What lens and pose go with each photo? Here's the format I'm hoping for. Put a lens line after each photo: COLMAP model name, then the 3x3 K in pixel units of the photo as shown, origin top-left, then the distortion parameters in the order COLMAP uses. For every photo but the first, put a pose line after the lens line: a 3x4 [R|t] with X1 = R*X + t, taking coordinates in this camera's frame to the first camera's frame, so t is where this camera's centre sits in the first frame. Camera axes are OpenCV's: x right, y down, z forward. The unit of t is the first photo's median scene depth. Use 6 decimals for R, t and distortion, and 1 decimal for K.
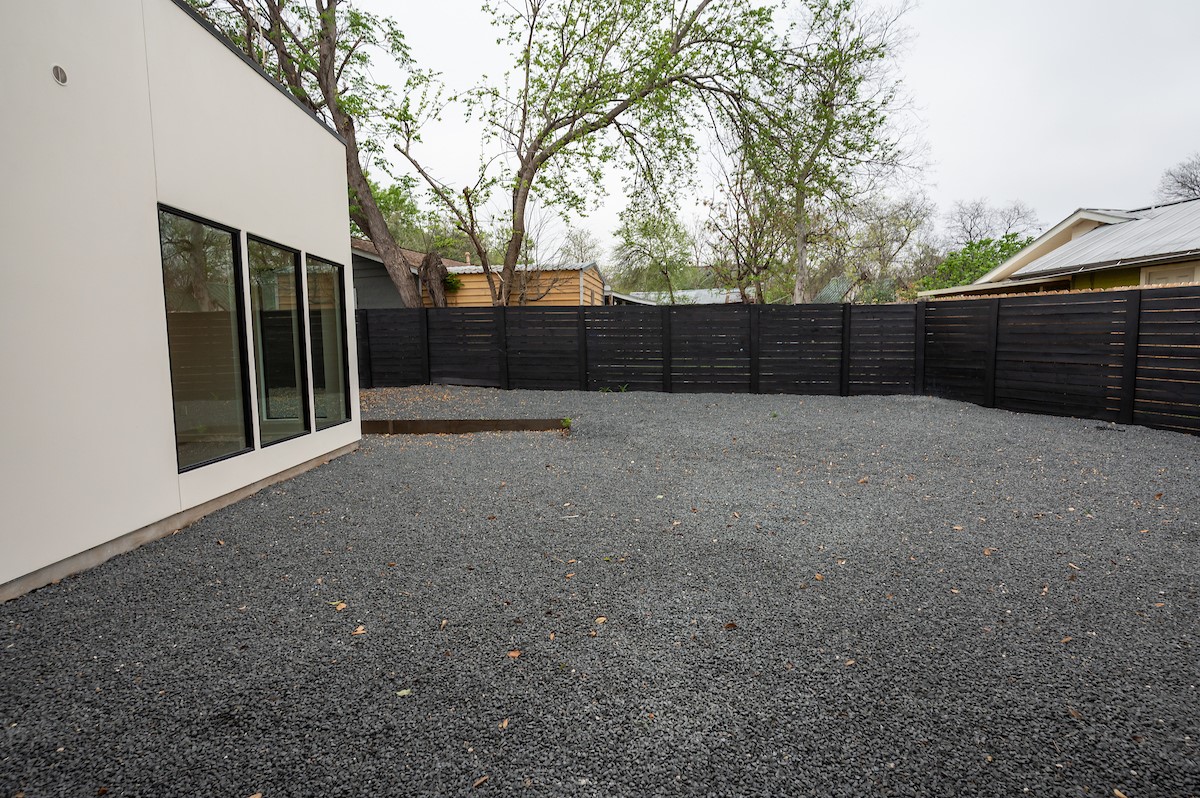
lens RADIAL K [[587.0, 0, 600.0], [0, 587.0, 399.0], [0, 0, 1]] dist [-0.002337, -0.000195]
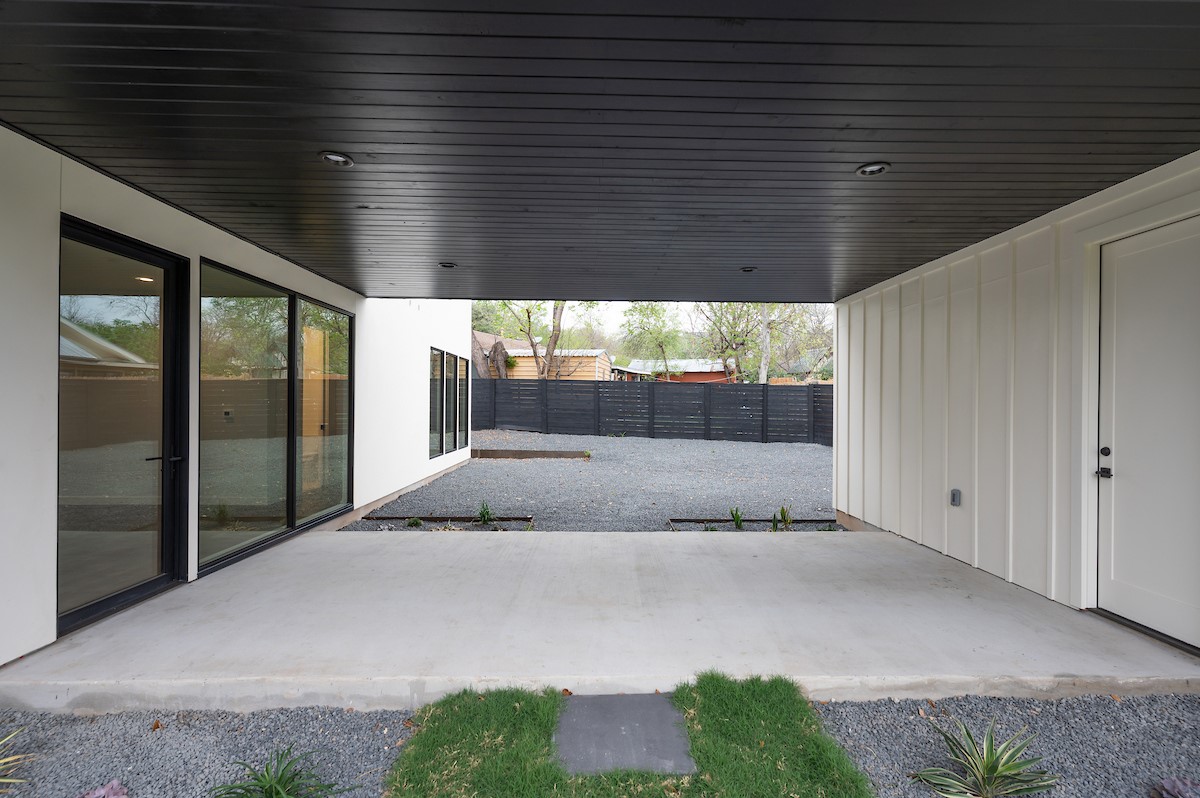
lens RADIAL K [[579.3, 0, 599.1], [0, 579.3, 406.1], [0, 0, 1]] dist [0.000365, 0.000009]
pose [[0.999666, 0.024808, -0.007280, -0.012491], [-0.025328, 0.996215, -0.083156, 0.034038], [0.005190, 0.083313, 0.996510, -0.499341]]
